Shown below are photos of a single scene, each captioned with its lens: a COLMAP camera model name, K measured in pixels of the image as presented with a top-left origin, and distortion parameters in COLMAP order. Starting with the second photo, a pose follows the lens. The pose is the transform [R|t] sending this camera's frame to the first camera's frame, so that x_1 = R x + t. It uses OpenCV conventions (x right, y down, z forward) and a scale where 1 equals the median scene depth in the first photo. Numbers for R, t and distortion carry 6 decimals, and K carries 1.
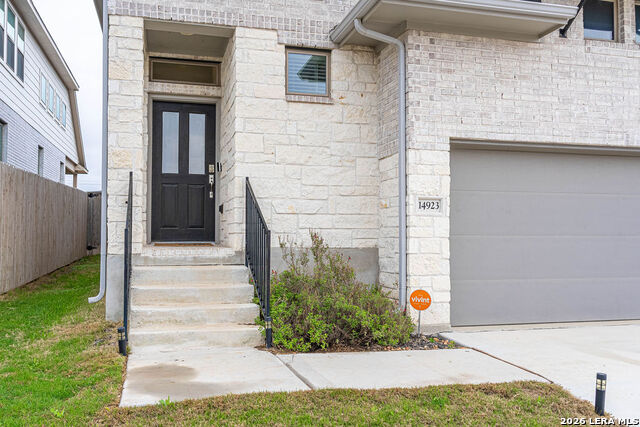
lens RADIAL K [[538.4, 0, 320.3], [0, 538.4, 219.3], [0, 0, 1]] dist [0.011919, -0.003580]
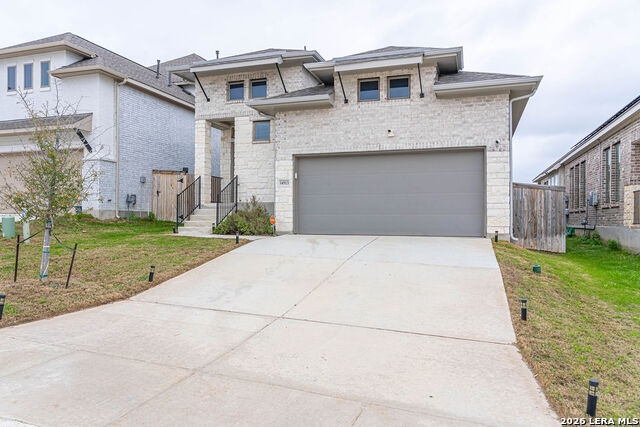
lens RADIAL K [[463.3, 0, 318.9], [0, 463.3, 212.0], [0, 0, 1]] dist [-0.010056, 0.001347]
pose [[0.835075, -0.009543, -0.550054, 1.447429], [0.008526, 0.999954, -0.004405, 0.113574], [0.550071, -0.001011, 0.835118, -0.645969]]
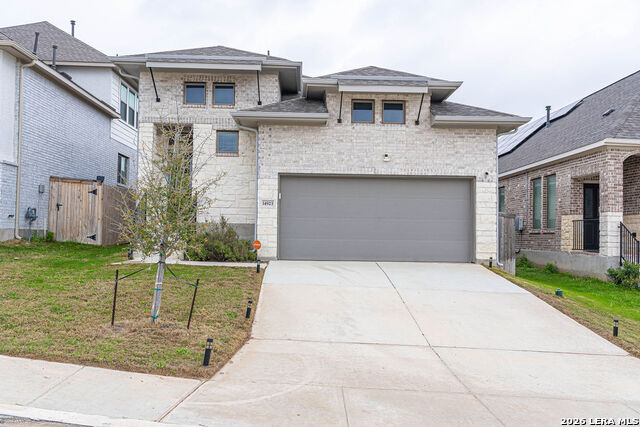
lens RADIAL K [[553.2, 0, 320.7], [0, 553.2, 210.7], [0, 0, 1]] dist [0.002593, -0.005622]
pose [[0.974863, 0.000503, -0.222806, 0.896566], [-0.006984, 0.999575, -0.028301, 0.064901], [0.222697, 0.029146, 0.974452, -1.133114]]
